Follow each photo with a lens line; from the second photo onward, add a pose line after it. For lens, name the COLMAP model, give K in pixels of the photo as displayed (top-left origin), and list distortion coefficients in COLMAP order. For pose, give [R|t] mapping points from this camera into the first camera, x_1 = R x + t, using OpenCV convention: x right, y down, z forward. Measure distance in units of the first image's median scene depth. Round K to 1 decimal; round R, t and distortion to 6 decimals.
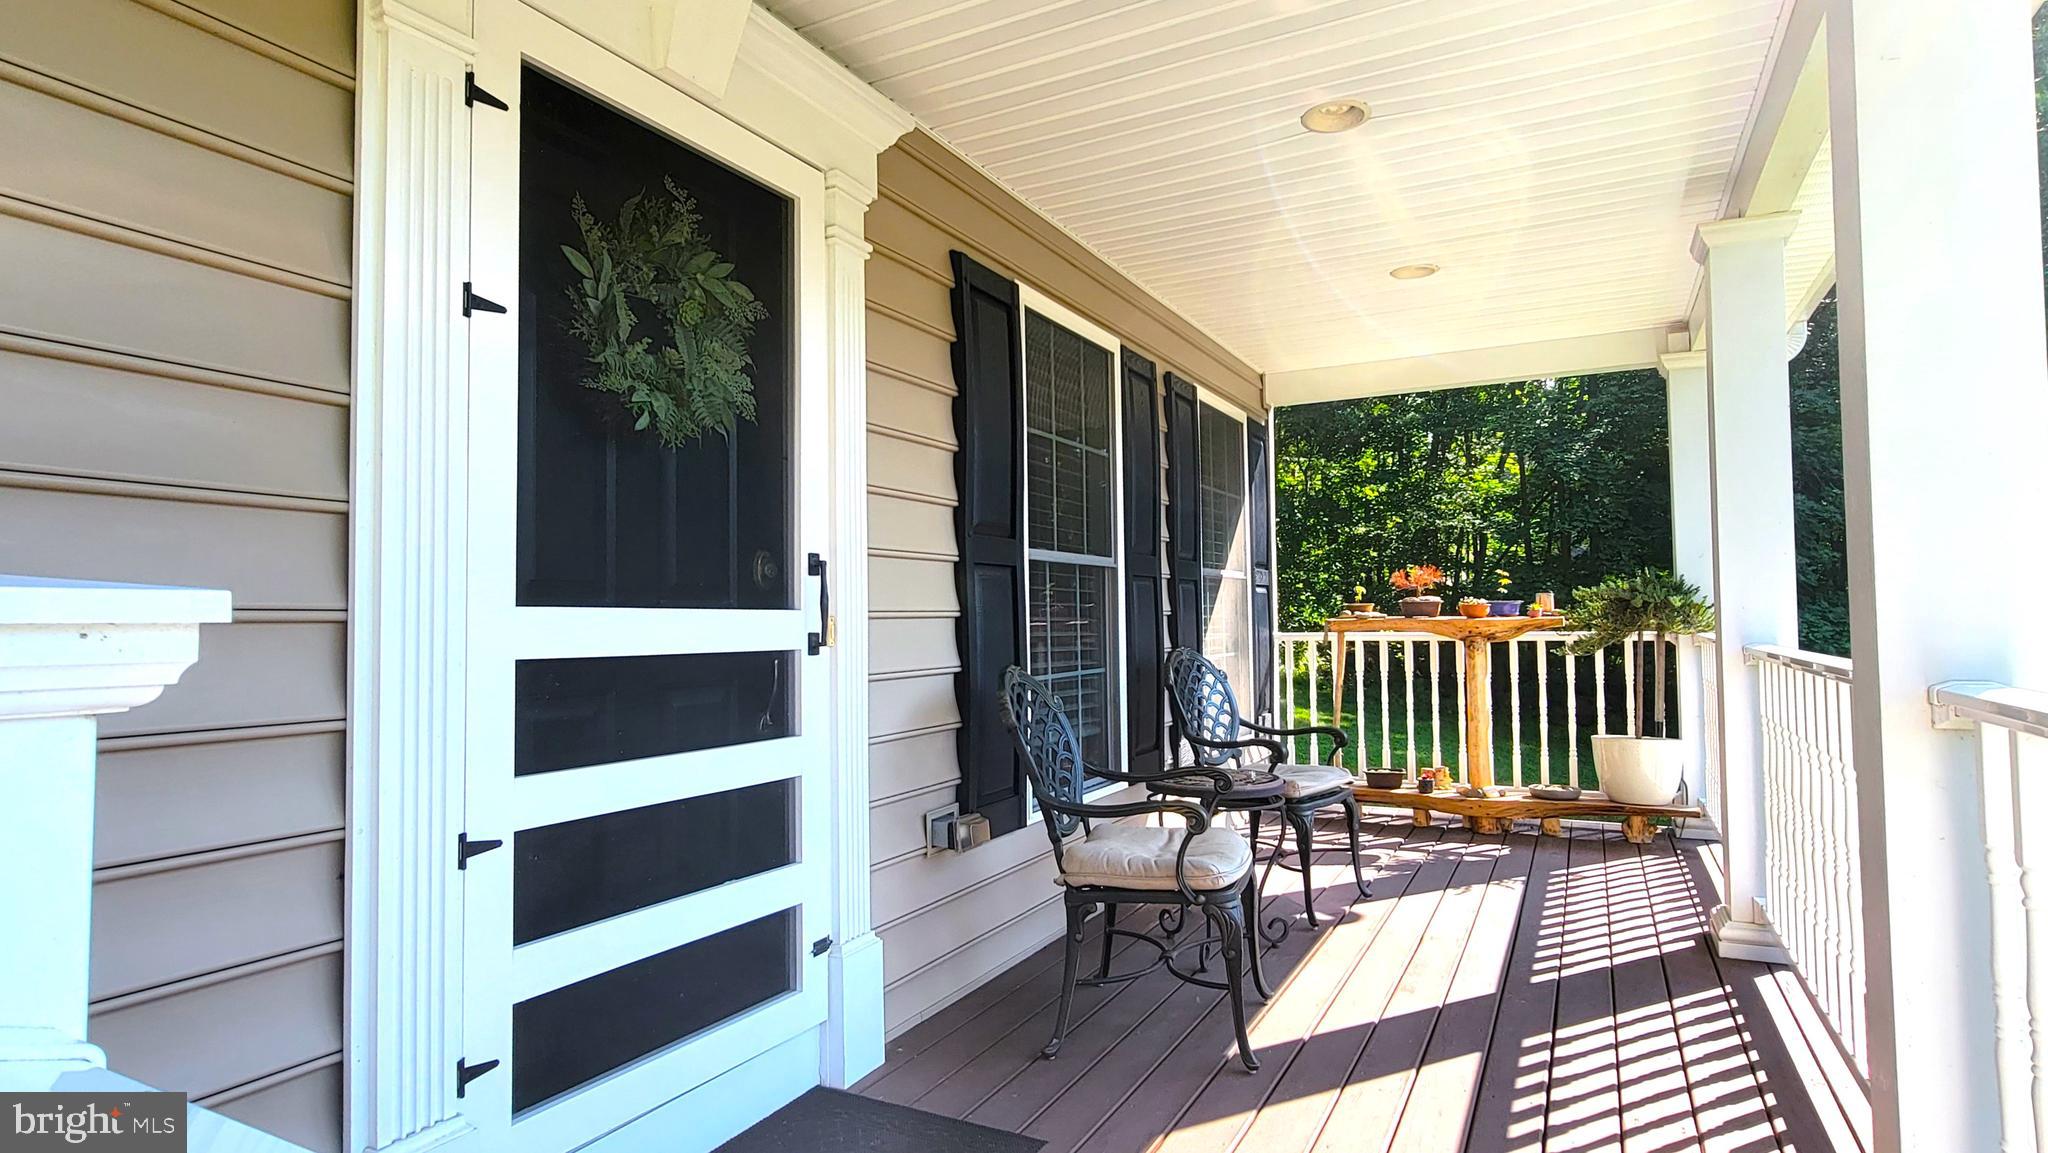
lens RADIAL K [[1077.0, 0, 1051.2], [0, 1077.0, 596.5], [0, 0, 1]] dist [-0.001174, -0.000568]
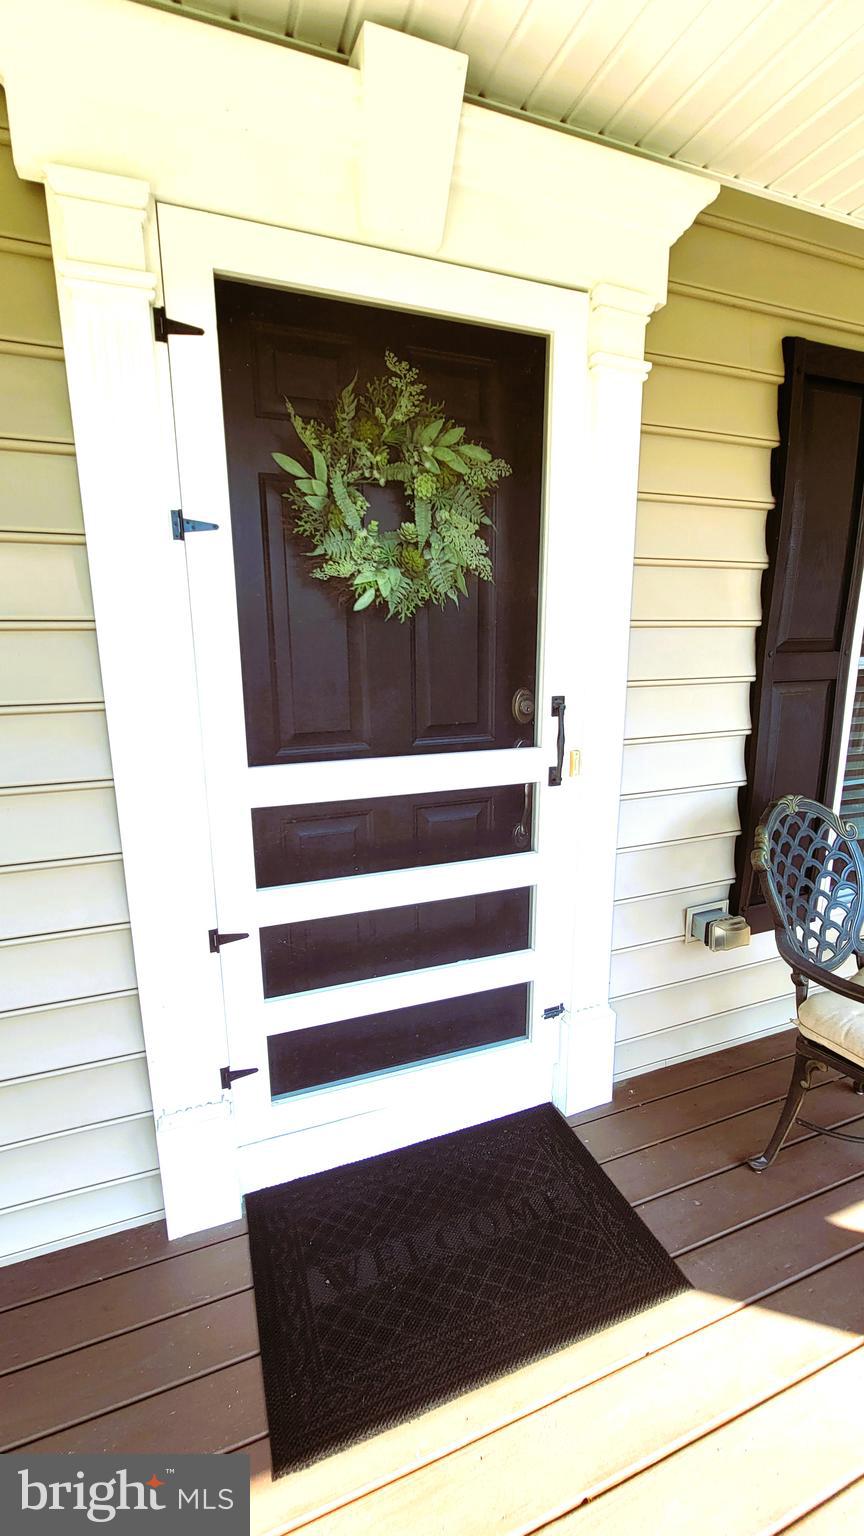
lens RADIAL K [[631.0, 0, 441.4], [0, 631.0, 772.2], [0, 0, 1]] dist [-0.003842, 0.000845]
pose [[0.739877, 0.159192, -0.653636, 0.103746], [0.007639, 0.969549, 0.244780, -0.103019], [0.672699, -0.186100, 0.716130, 0.371745]]
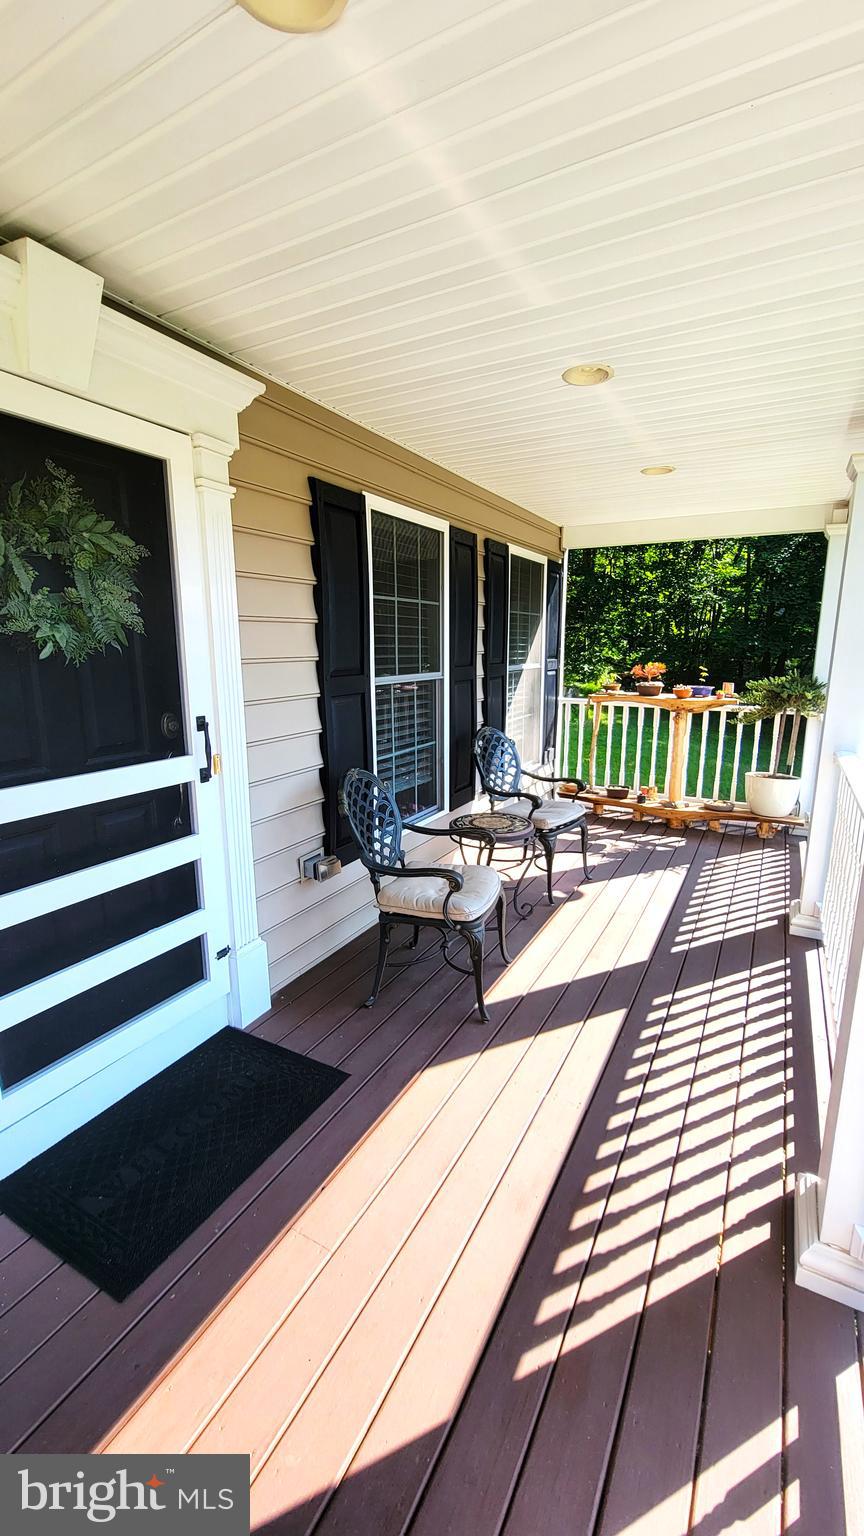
lens RADIAL K [[631.0, 0, 444.2], [0, 631.0, 778.8], [0, 0, 1]] dist [-0.003842, 0.000845]
pose [[0.999547, 0.024128, -0.017997, 0.114390], [-0.019184, 0.971368, 0.236806, -0.142042], [0.023195, -0.236353, 0.971390, 0.111545]]
